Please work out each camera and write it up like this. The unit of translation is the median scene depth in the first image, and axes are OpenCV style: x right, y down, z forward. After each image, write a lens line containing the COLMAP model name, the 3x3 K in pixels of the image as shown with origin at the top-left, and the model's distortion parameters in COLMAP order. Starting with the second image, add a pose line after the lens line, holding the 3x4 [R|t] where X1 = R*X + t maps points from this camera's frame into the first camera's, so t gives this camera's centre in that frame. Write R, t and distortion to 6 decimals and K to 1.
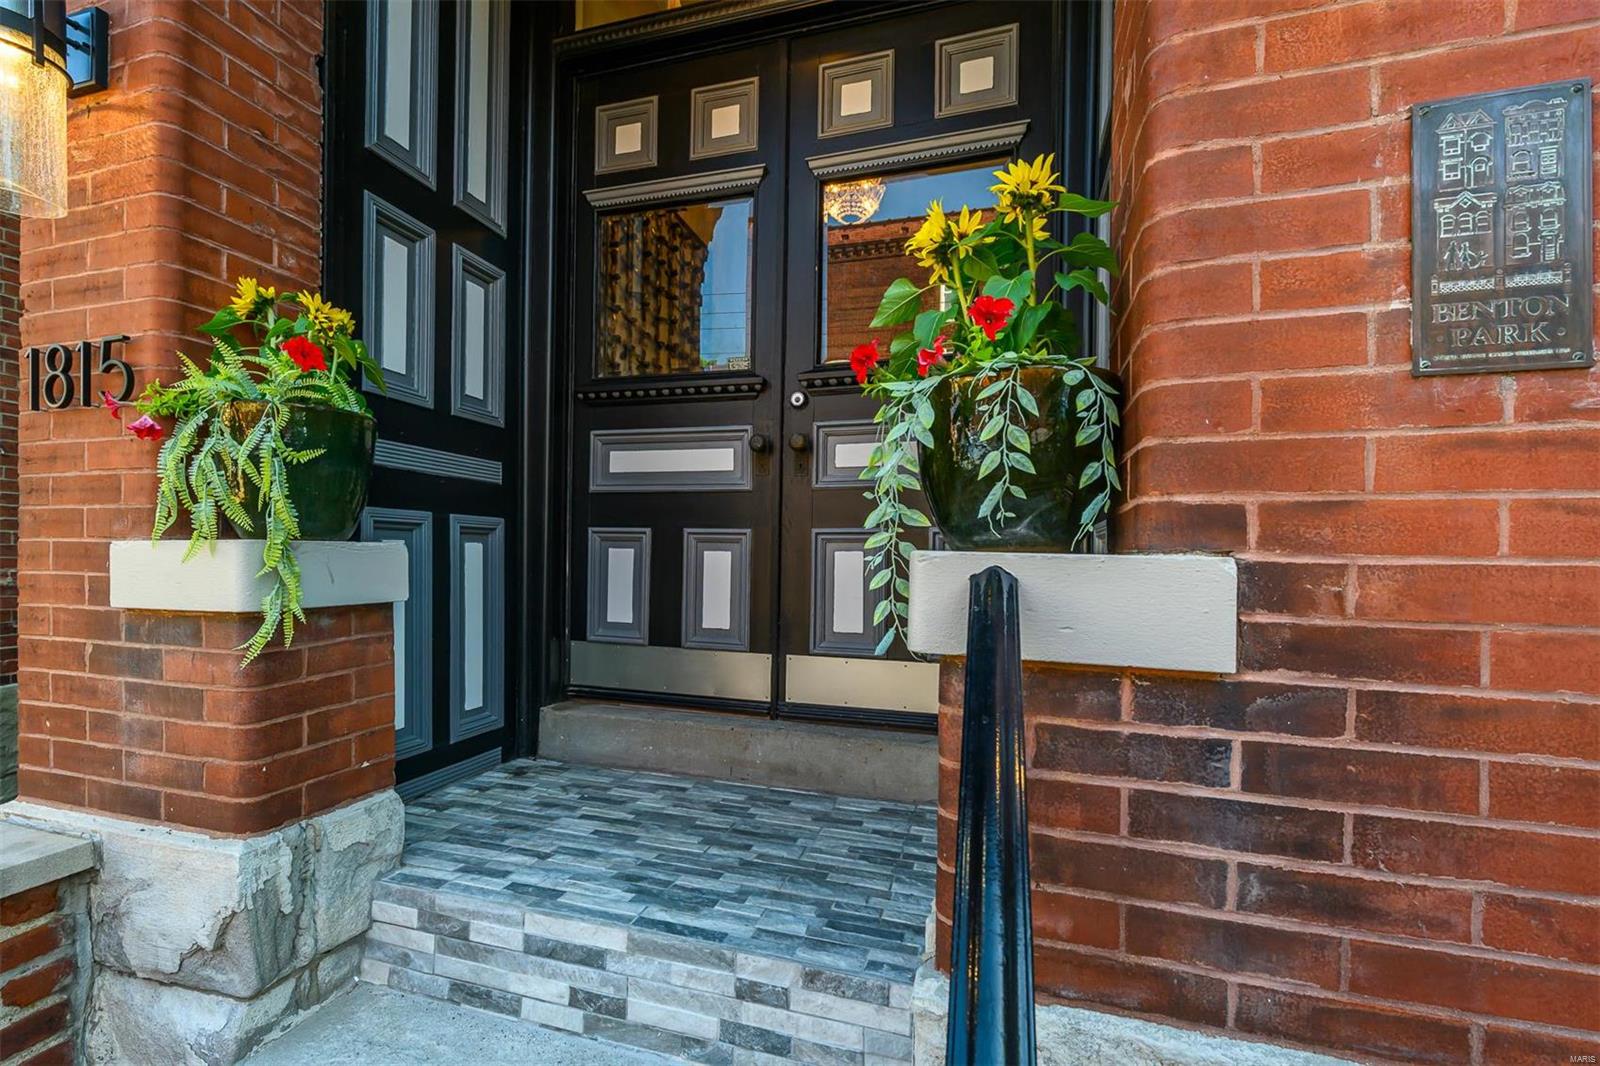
lens RADIAL K [[687.4, 0, 773.2], [0, 687.4, 517.1], [0, 0, 1]] dist [0.000631, -0.000063]
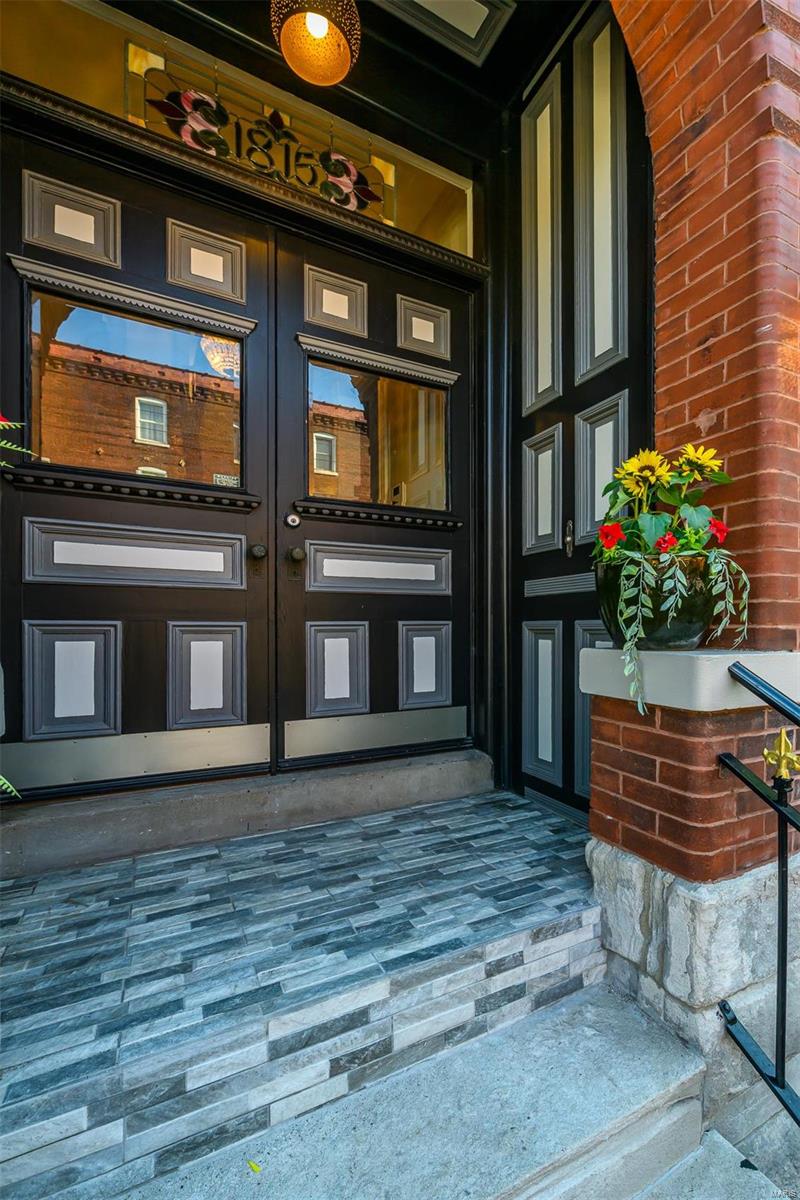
lens RADIAL K [[472.0, 0, 394.3], [0, 472.0, 602.9], [0, 0, 1]] dist [-0.000620, -0.000759]
pose [[0.723006, 0.008306, 0.690791, -0.579399], [-0.019264, 0.999781, 0.008141, -0.038931], [-0.690573, -0.019193, 0.723008, 0.313641]]
